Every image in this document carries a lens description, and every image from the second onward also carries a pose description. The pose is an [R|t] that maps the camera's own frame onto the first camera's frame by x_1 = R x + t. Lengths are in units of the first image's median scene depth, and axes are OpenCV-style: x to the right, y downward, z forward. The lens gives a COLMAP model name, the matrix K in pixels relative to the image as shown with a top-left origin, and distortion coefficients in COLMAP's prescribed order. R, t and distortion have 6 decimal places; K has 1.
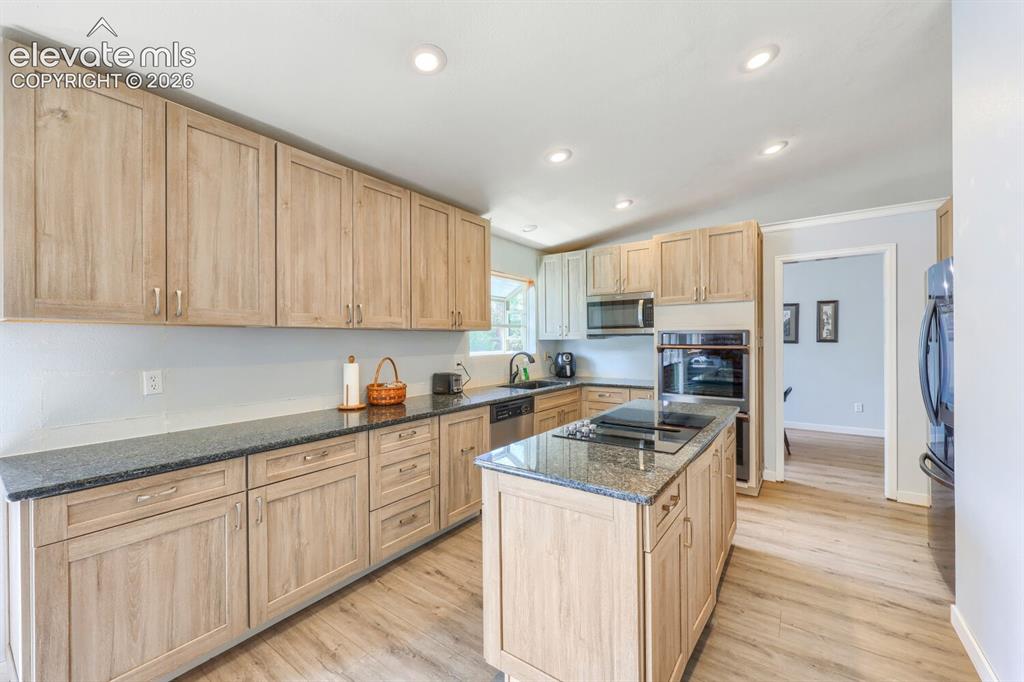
lens RADIAL K [[409.2, 0, 516.1], [0, 409.2, 337.3], [0, 0, 1]] dist [-0.001187, -0.001291]
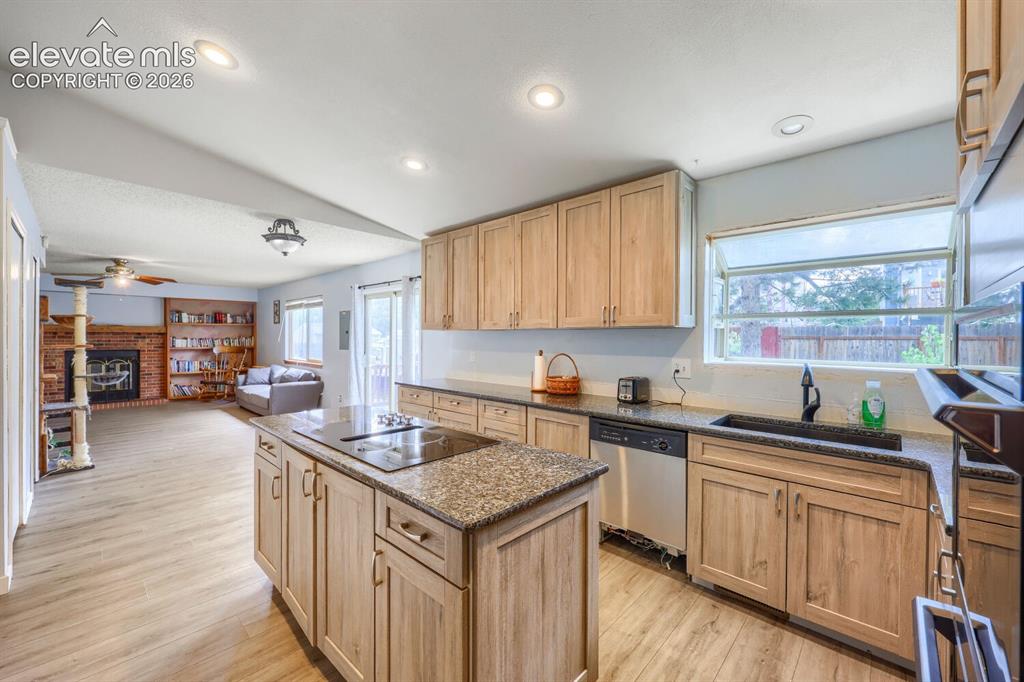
lens RADIAL K [[409.2, 0, 515.9], [0, 409.2, 340.6], [0, 0, 1]] dist [-0.001187, -0.001291]
pose [[-0.132803, 0.014441, -0.991037, 0.854055], [0.001952, 0.999896, 0.014308, -0.003323], [0.991141, -0.000034, -0.132817, 1.037277]]
